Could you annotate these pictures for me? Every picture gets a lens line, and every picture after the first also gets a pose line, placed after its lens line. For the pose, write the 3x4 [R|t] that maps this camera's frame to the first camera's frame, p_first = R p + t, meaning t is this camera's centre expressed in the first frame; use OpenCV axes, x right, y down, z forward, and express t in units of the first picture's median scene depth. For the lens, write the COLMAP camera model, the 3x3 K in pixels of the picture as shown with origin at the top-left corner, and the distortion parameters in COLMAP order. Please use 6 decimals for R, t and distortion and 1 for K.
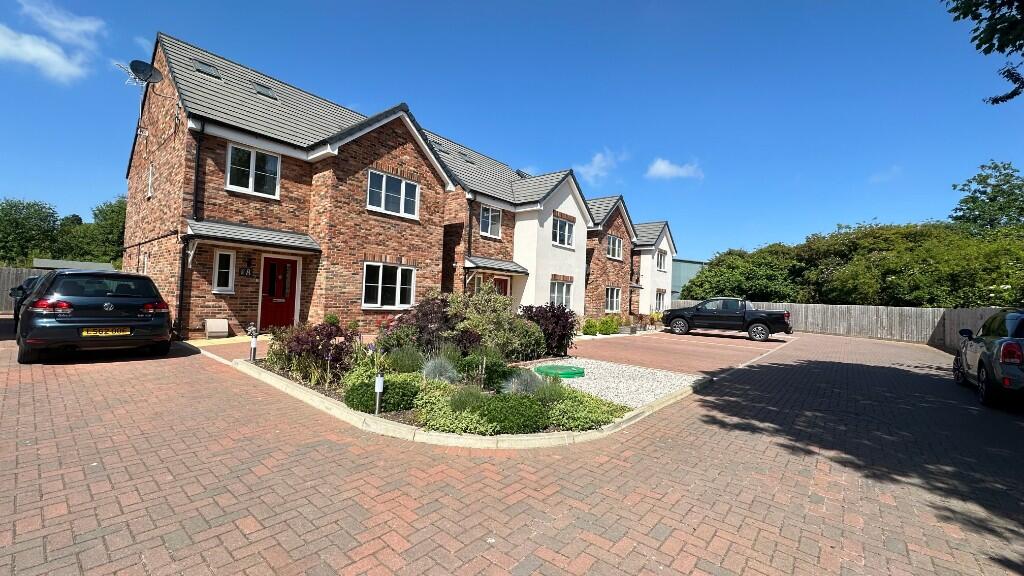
lens RADIAL K [[409.2, 0, 512.0], [0, 409.2, 288.0], [0, 0, 1]] dist [-0.000824, -0.000022]
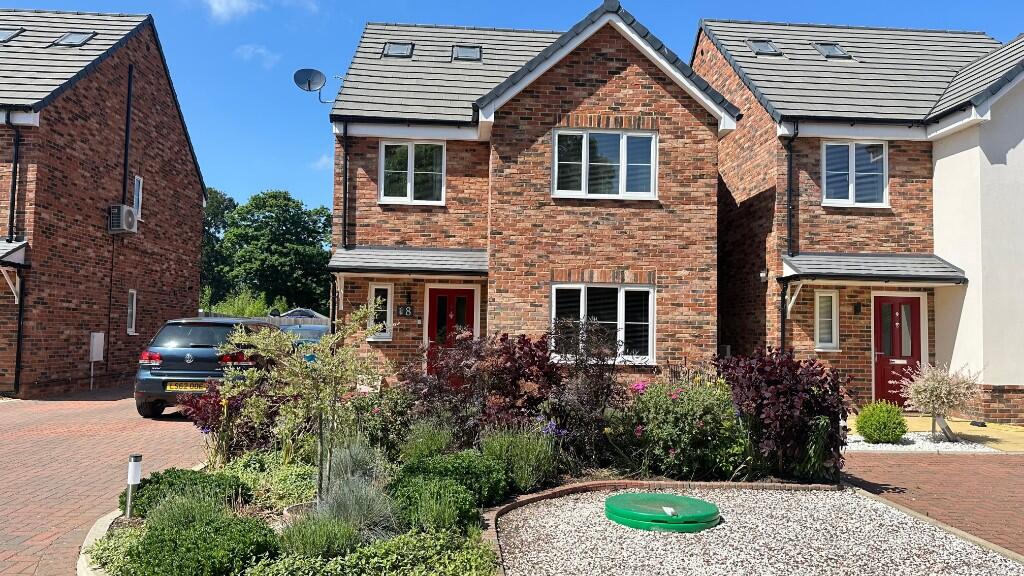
lens RADIAL K [[714.5, 0, 512.0], [0, 714.5, 288.0], [0, 0, 1]] dist [0.197187, -0.312918]
pose [[0.683950, -0.074003, -0.725765, 0.345580], [0.029420, 0.996830, -0.073917, 0.016975], [0.728935, 0.029204, 0.683960, 0.220748]]
